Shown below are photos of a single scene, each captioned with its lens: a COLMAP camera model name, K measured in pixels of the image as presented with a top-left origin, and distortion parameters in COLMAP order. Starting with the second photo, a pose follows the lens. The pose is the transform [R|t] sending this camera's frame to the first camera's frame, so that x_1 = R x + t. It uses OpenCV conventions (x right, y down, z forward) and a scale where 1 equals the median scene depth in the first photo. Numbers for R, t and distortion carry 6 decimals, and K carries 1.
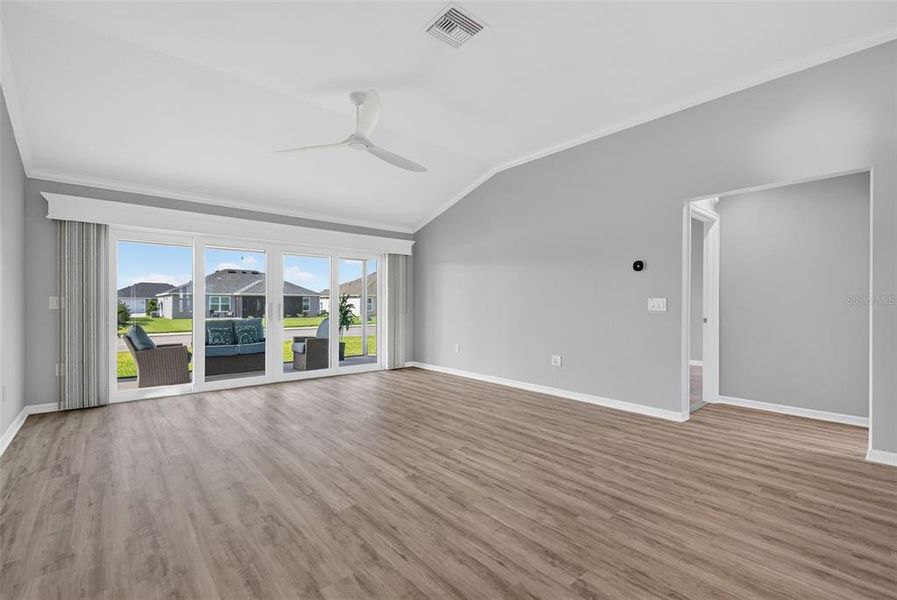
lens RADIAL K [[399.4, 0, 448.5], [0, 399.4, 300.0], [0, 0, 1]] dist [0.001944, -0.000532]
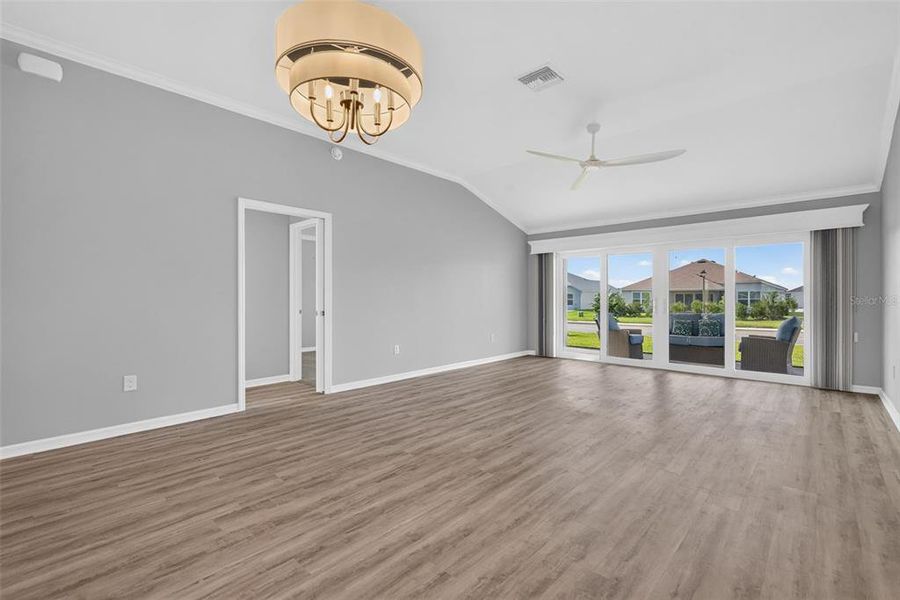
lens RADIAL K [[400.7, 0, 450.0], [0, 400.7, 300.0], [0, 0, 1]] dist [0.001944, -0.000532]
pose [[0.095358, 0.003020, -0.995438, 0.973499], [0.010628, 0.999935, 0.004052, 0.003438], [0.995386, -0.010966, 0.095320, 0.468205]]
